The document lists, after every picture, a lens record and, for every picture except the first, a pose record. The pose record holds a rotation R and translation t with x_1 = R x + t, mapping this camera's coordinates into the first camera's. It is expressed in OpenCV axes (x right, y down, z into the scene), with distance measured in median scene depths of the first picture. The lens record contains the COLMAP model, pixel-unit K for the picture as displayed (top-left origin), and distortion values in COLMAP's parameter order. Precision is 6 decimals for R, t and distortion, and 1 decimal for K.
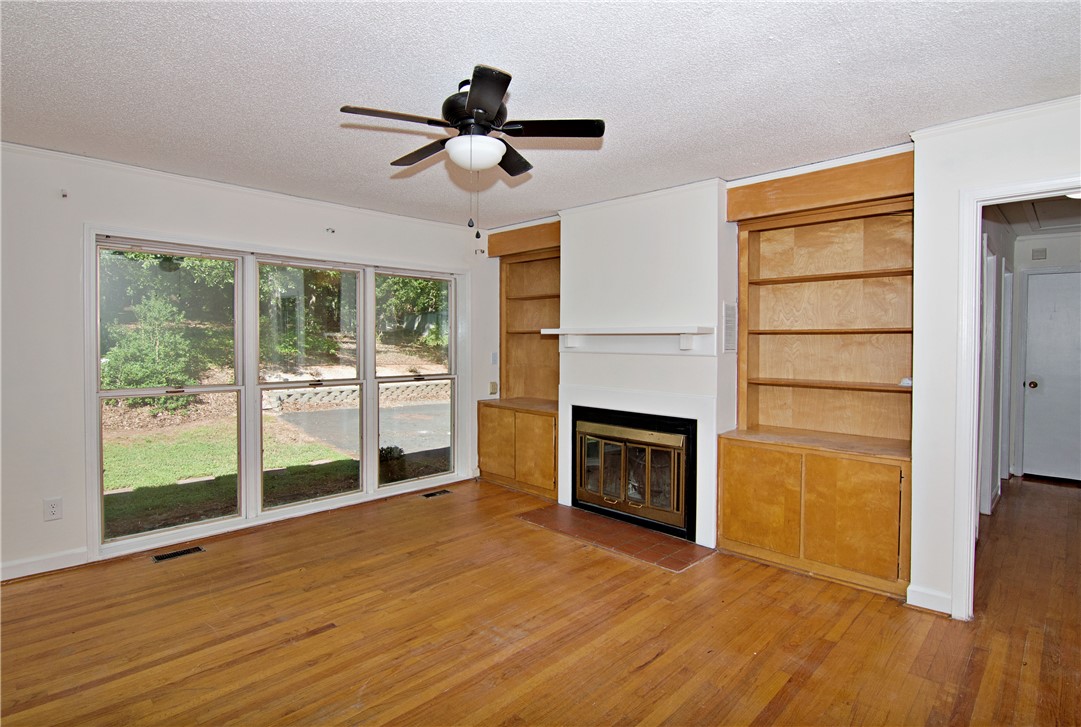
lens RADIAL K [[554.7, 0, 537.4], [0, 554.7, 355.2], [0, 0, 1]] dist [0.000831, -0.001038]
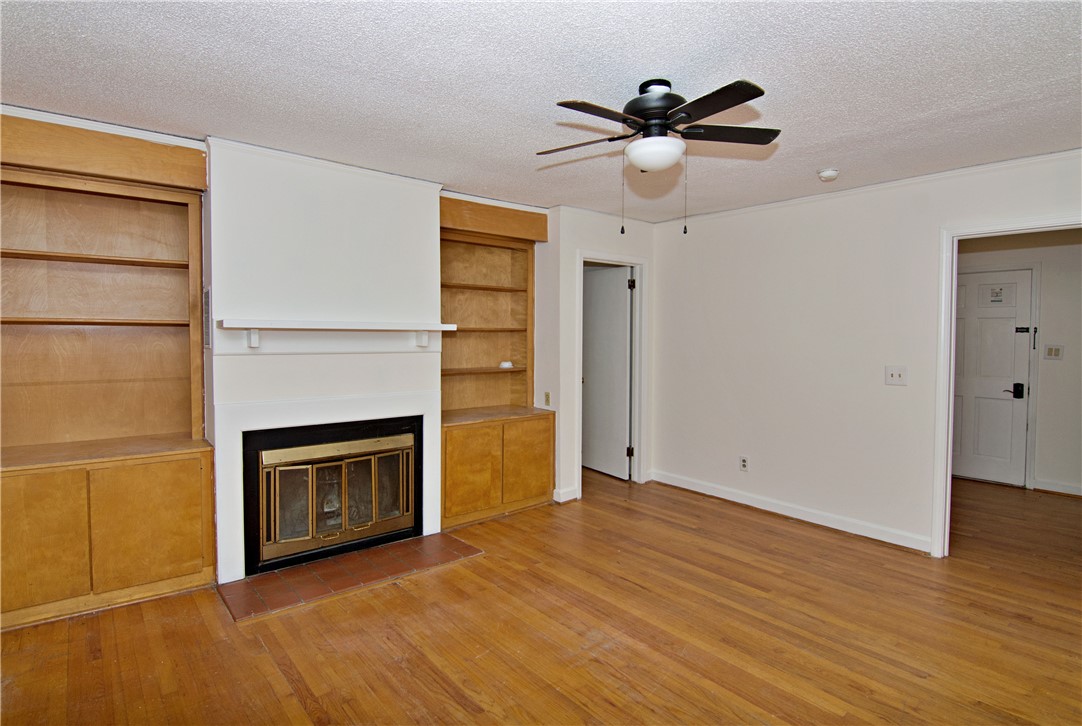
lens RADIAL K [[555.2, 0, 537.2], [0, 555.2, 362.8], [0, 0, 1]] dist [0.000831, -0.001038]
pose [[0.108235, -0.051493, 0.992791, -0.734254], [0.021073, 0.998552, 0.049495, -0.027568], [-0.993902, 0.015564, 0.109163, 0.715422]]
